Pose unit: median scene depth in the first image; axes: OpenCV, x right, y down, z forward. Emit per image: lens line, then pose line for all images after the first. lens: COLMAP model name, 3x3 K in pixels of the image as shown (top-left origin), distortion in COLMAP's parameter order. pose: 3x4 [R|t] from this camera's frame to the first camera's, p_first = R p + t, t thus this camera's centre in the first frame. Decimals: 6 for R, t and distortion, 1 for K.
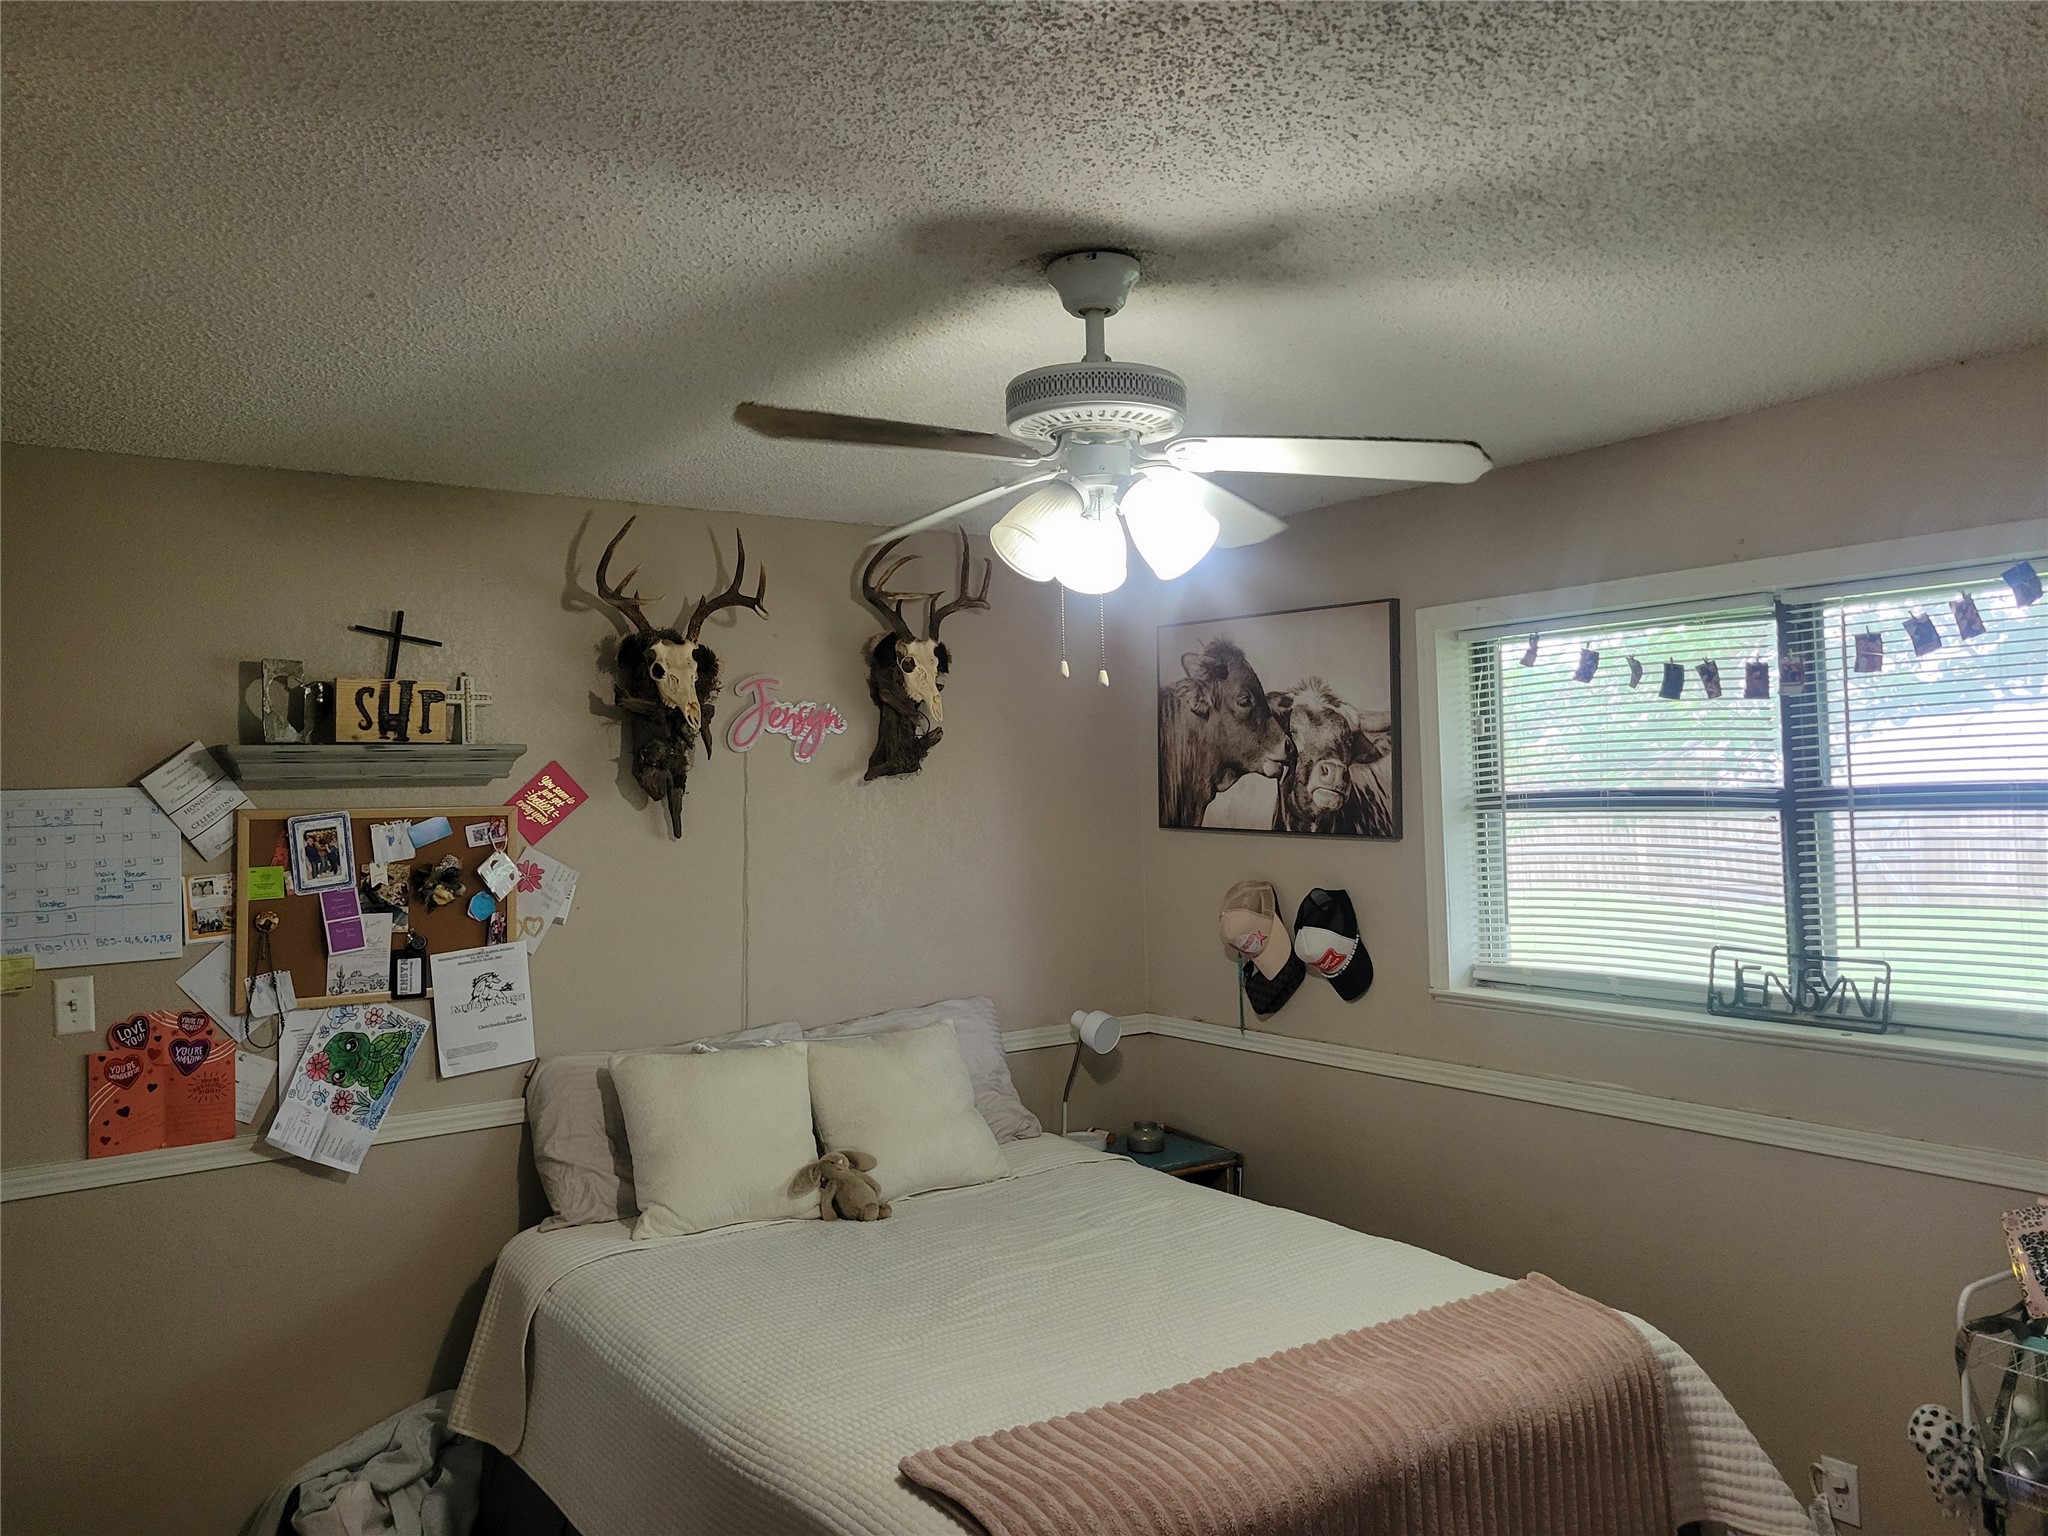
lens RADIAL K [[1494.6, 0, 1024.0], [0, 1494.6, 768.0], [0, 0, 1]] dist [0.010601, -0.004440]
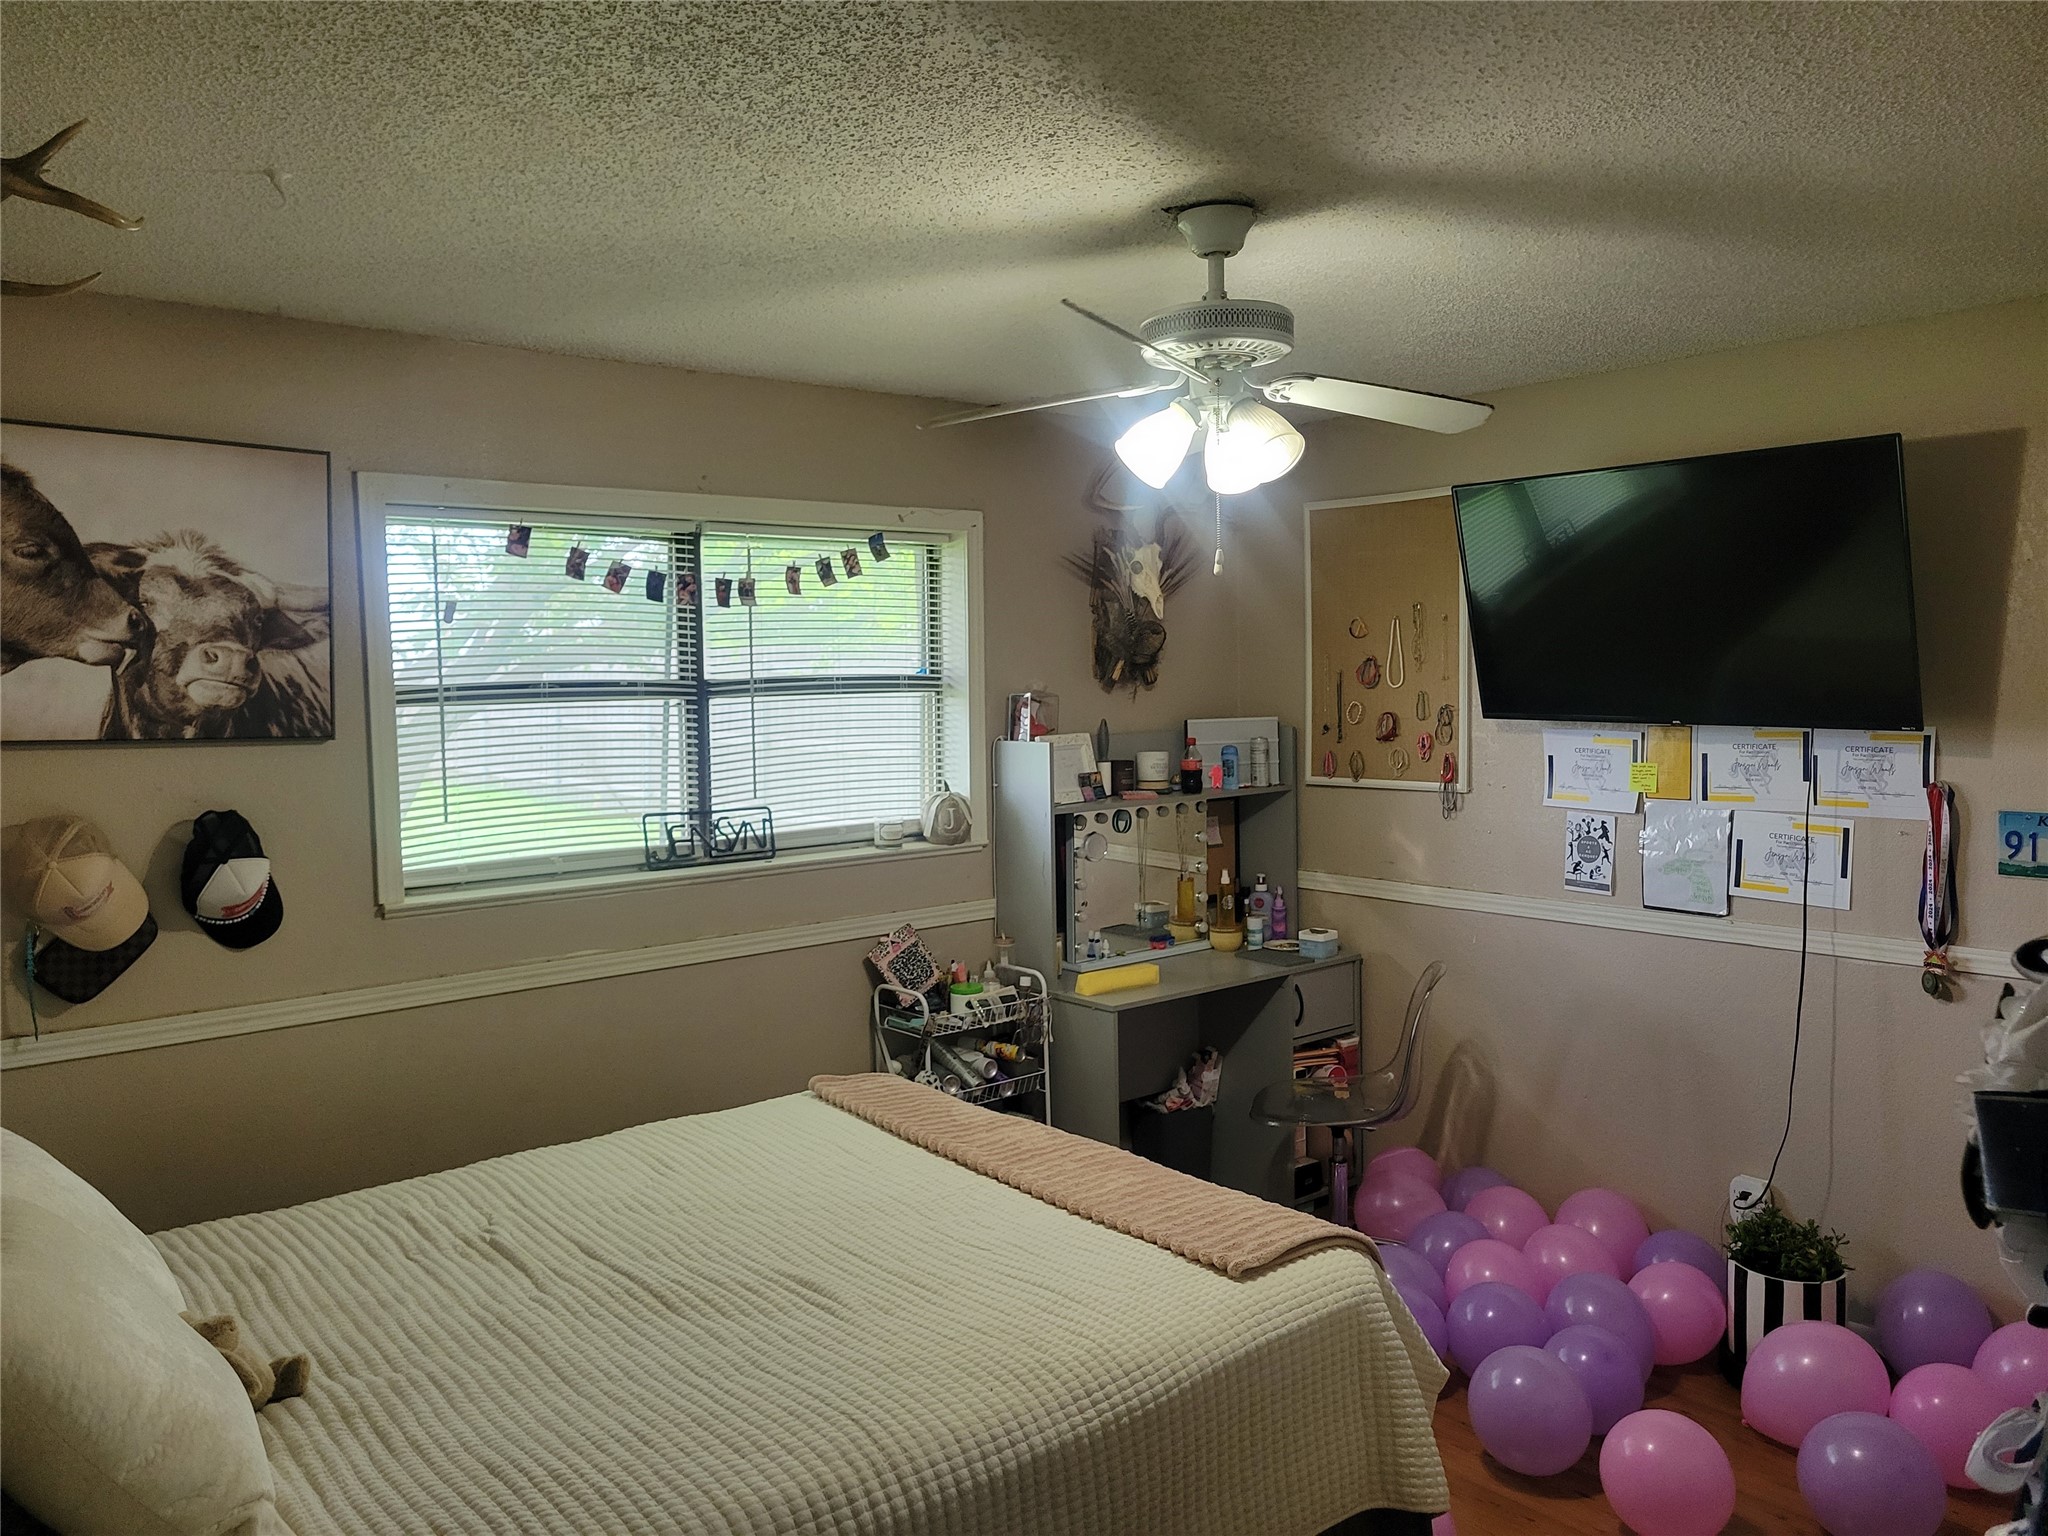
lens RADIAL K [[1494.6, 0, 1024.0], [0, 1494.6, 768.0], [0, 0, 1]] dist [0.010601, -0.004440]
pose [[-0.072688, -0.053457, 0.995921, -0.615178], [-0.007662, 0.998563, 0.053040, 0.015227], [-0.997325, -0.003776, -0.072993, 0.663548]]
